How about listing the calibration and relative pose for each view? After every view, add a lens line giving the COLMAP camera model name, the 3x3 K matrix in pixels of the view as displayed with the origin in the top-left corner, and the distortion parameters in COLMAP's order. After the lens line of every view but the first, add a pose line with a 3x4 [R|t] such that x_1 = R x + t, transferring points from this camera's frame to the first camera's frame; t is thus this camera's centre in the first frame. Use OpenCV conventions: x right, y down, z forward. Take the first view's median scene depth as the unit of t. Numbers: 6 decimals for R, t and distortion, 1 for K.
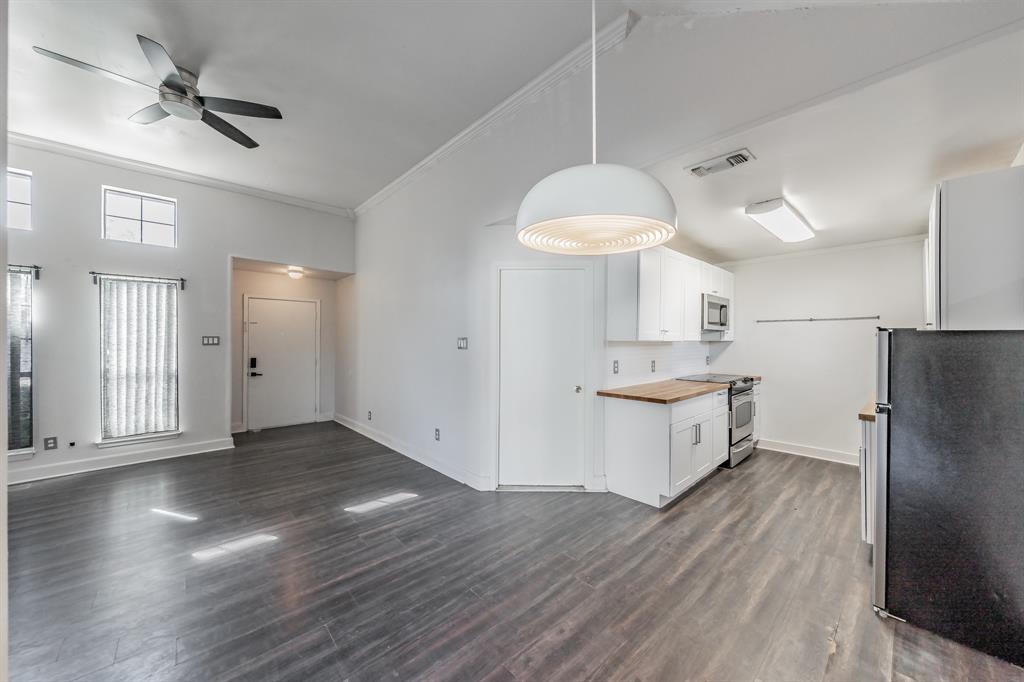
lens RADIAL K [[369.0, 0, 512.0], [0, 369.0, 341.0], [0, 0, 1]] dist [0.000806, 0.000091]
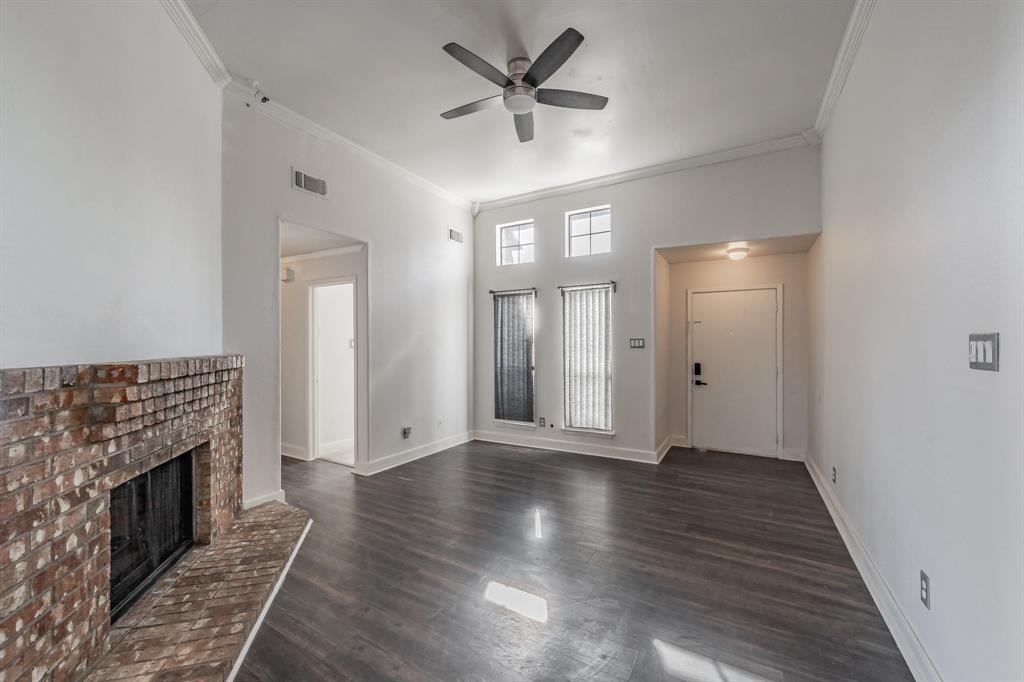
lens RADIAL K [[398.8, 0, 512.0], [0, 398.8, 341.0], [0, 0, 1]] dist [0.000845, 0.000035]
pose [[0.305110, -0.006643, -0.952294, 0.053205], [0.003992, 0.999976, -0.005697, -0.002004], [0.952309, -0.002063, 0.305129, 0.400669]]
